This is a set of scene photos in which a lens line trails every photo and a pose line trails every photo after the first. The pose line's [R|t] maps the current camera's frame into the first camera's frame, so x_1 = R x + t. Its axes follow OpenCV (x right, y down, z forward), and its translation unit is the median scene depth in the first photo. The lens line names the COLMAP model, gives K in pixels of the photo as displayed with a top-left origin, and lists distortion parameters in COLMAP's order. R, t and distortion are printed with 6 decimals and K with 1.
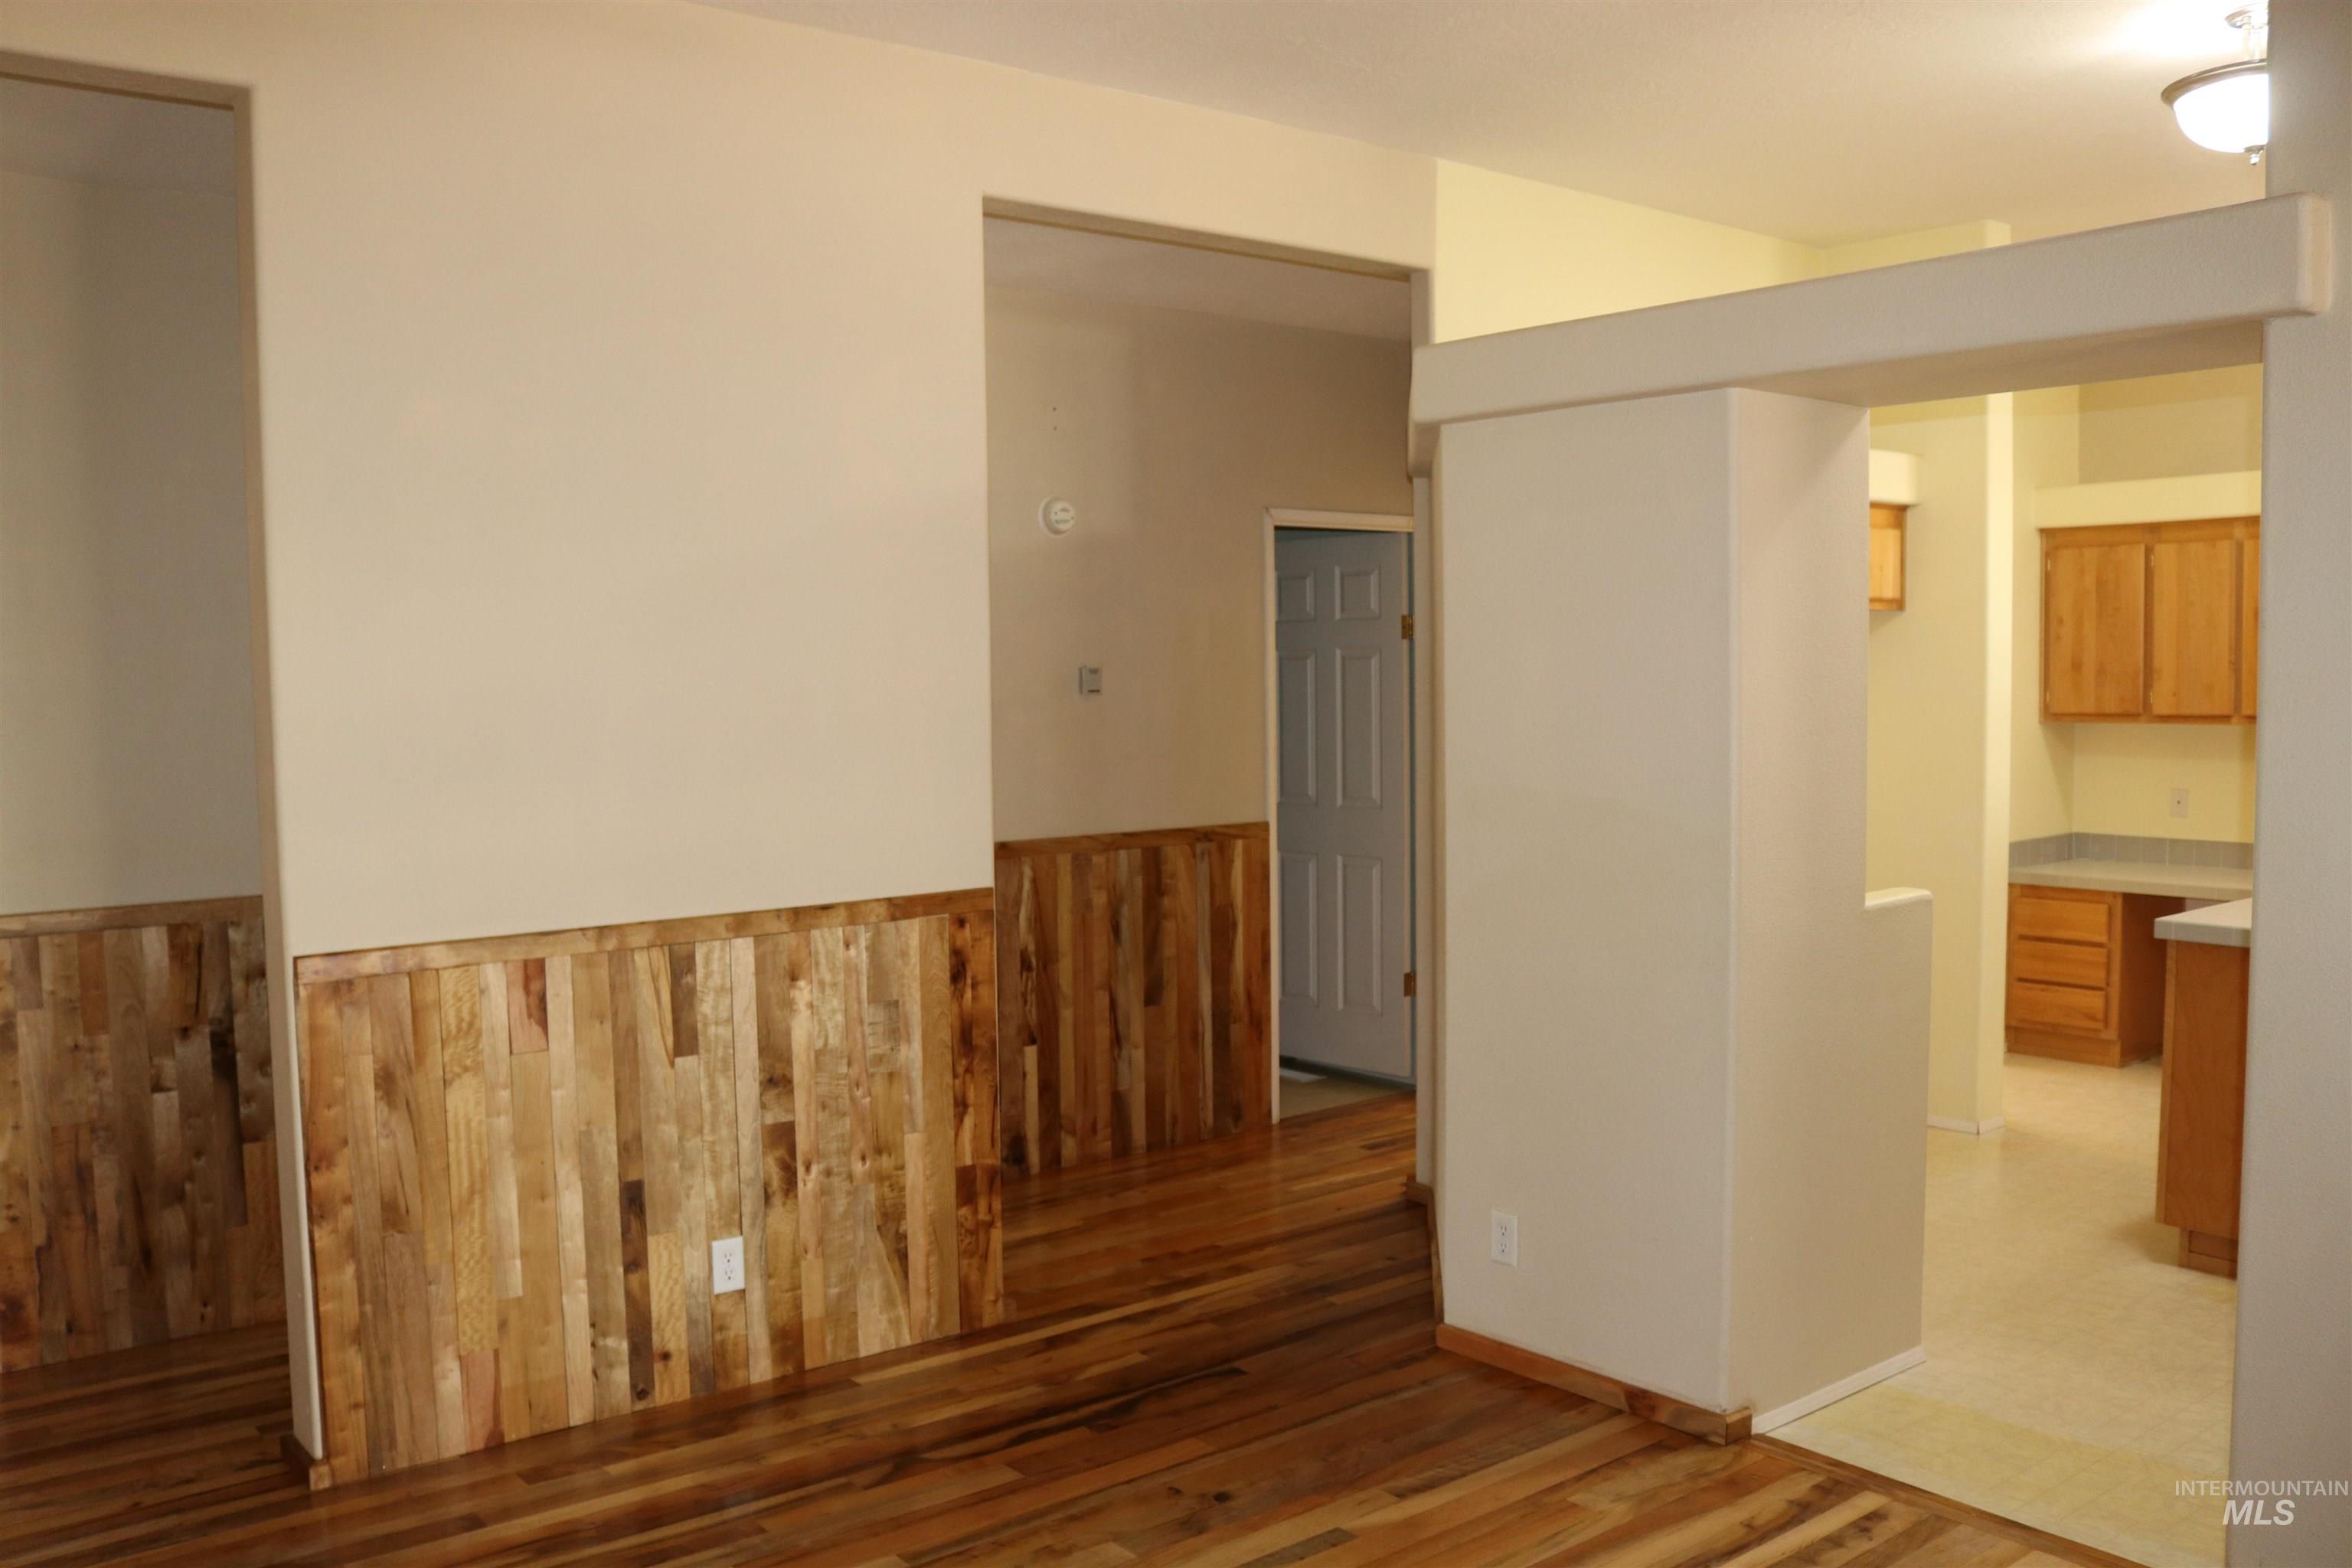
lens RADIAL K [[1933.2, 0, 1135.7], [0, 1933.2, 803.2], [0, 0, 1]] dist [-0.147264, 0.123160]
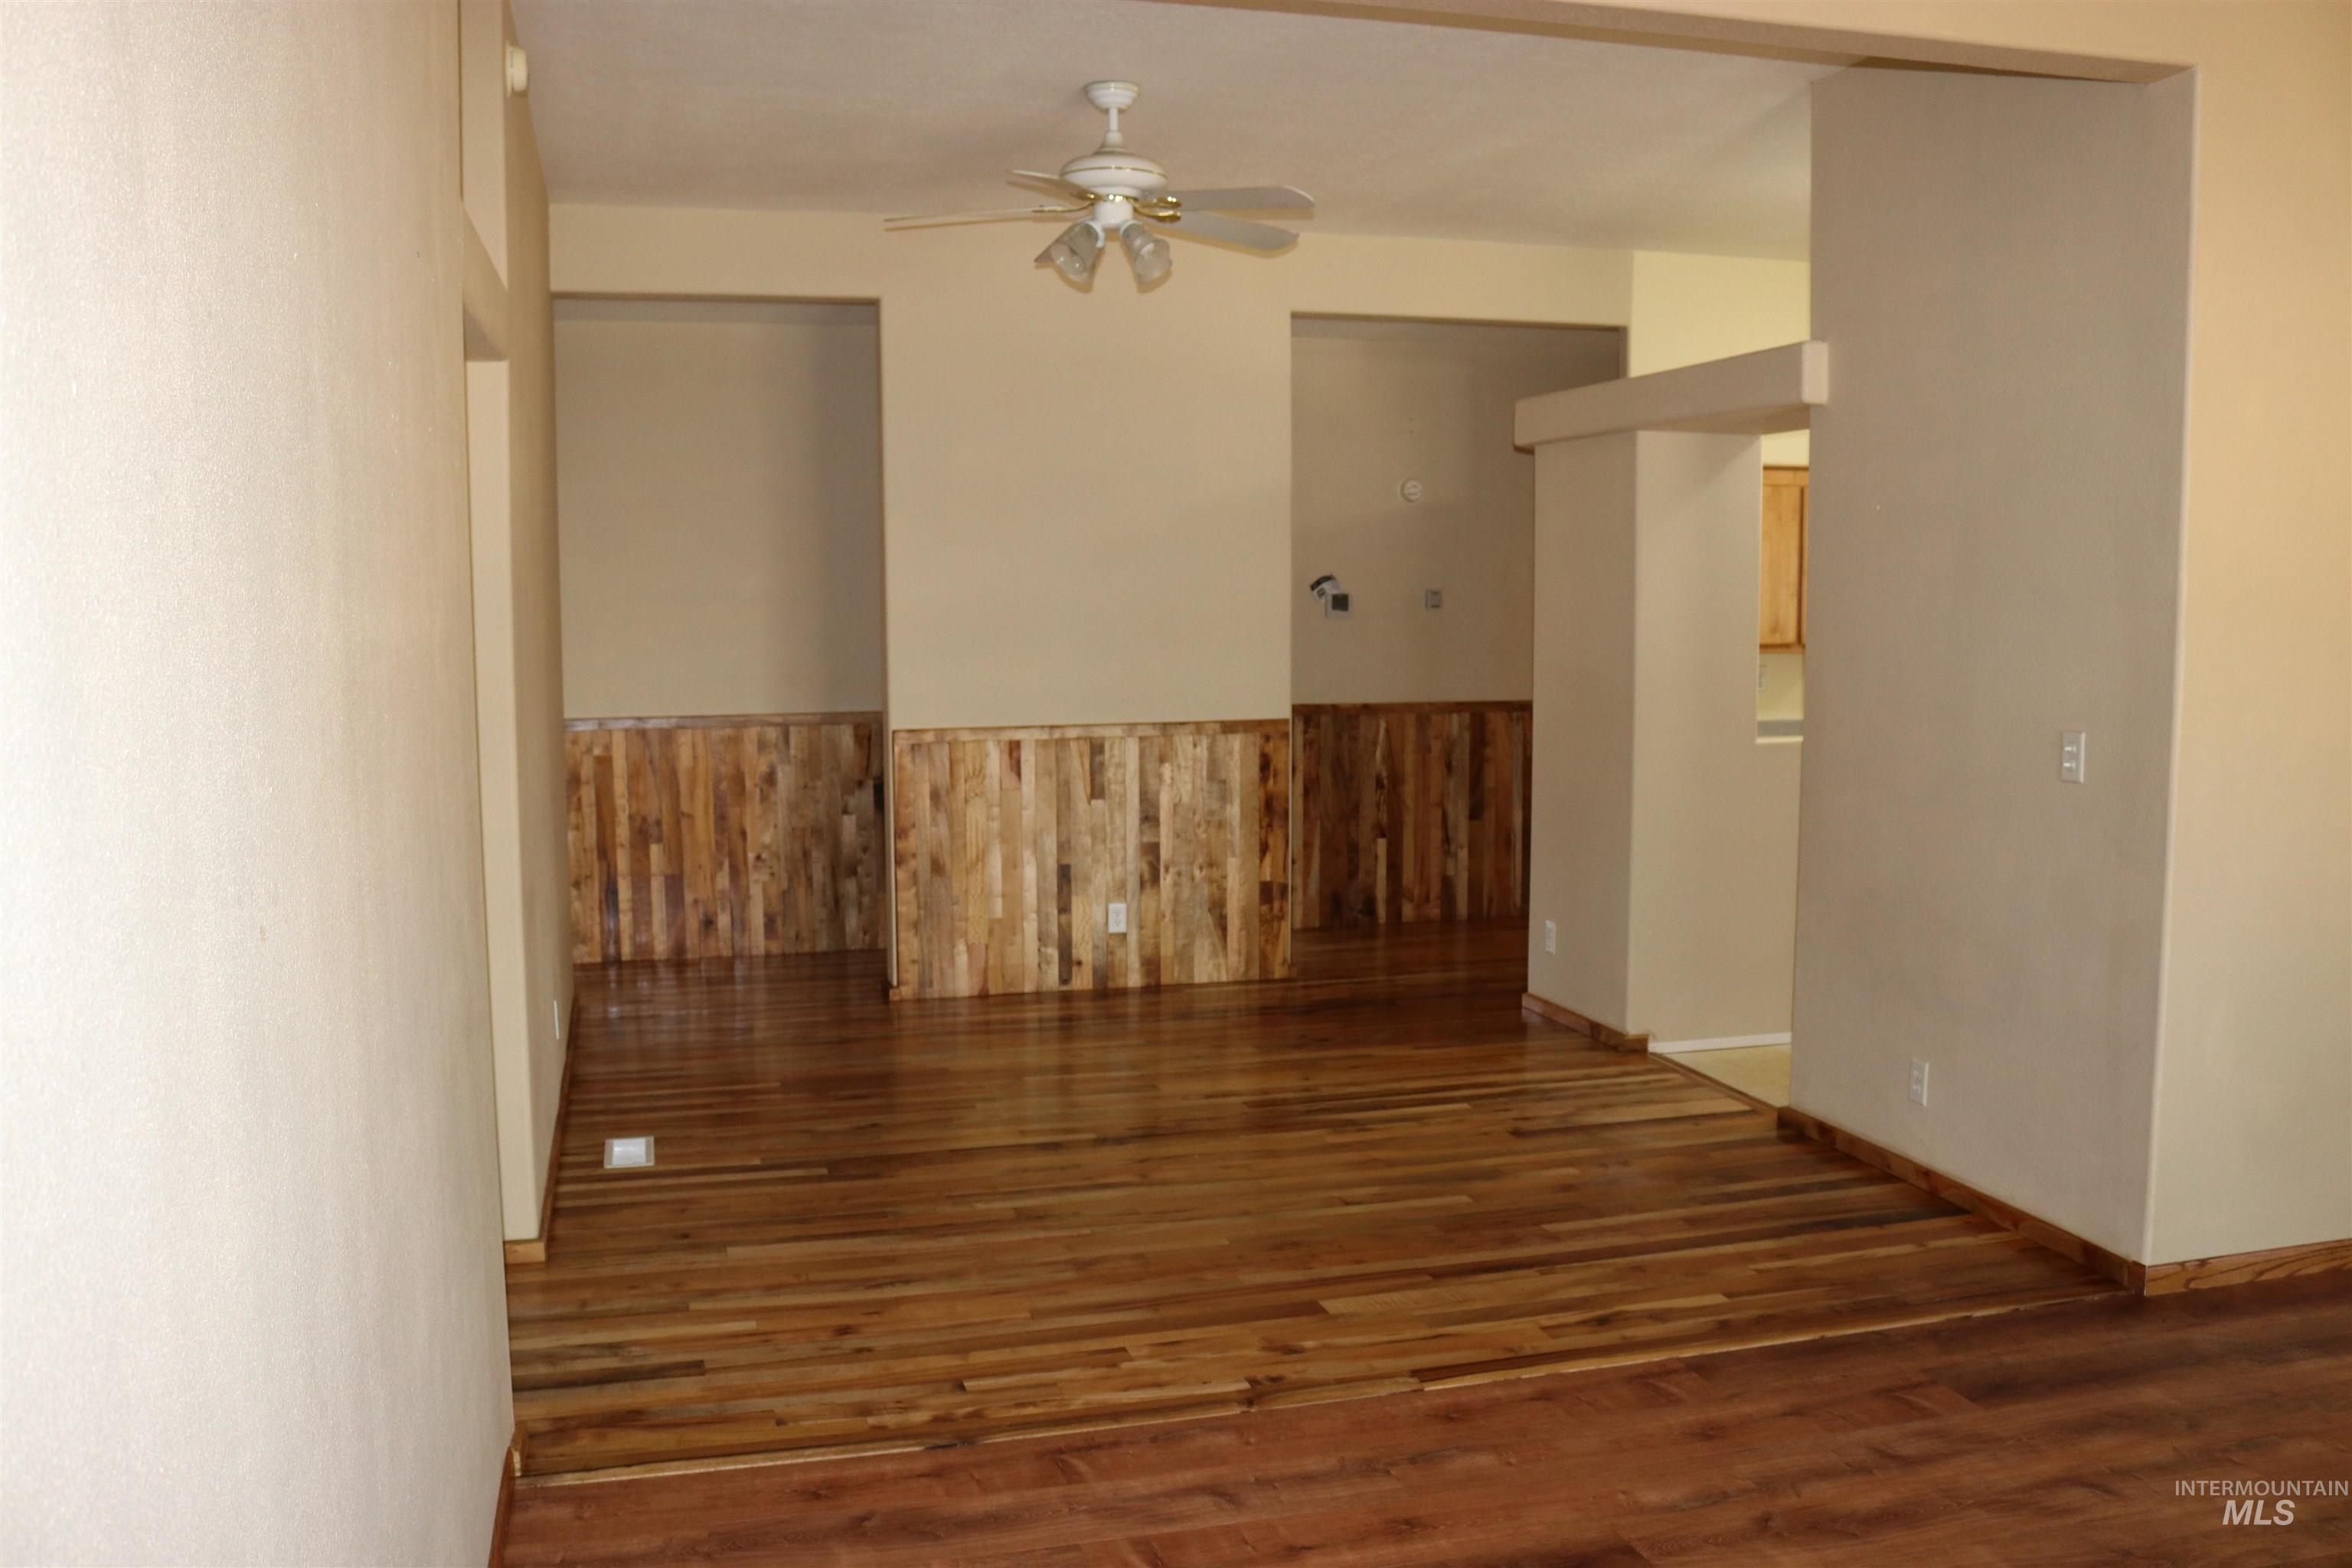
lens RADIAL K [[1933.2, 0, 1169.6], [0, 1933.2, 792.5], [0, 0, 1]] dist [-0.147264, 0.123160]
pose [[0.925177, 0.048609, -0.376411, 0.499319], [-0.035027, 0.998467, 0.042847, 0.041277], [0.377916, -0.026456, 0.925462, -0.653201]]
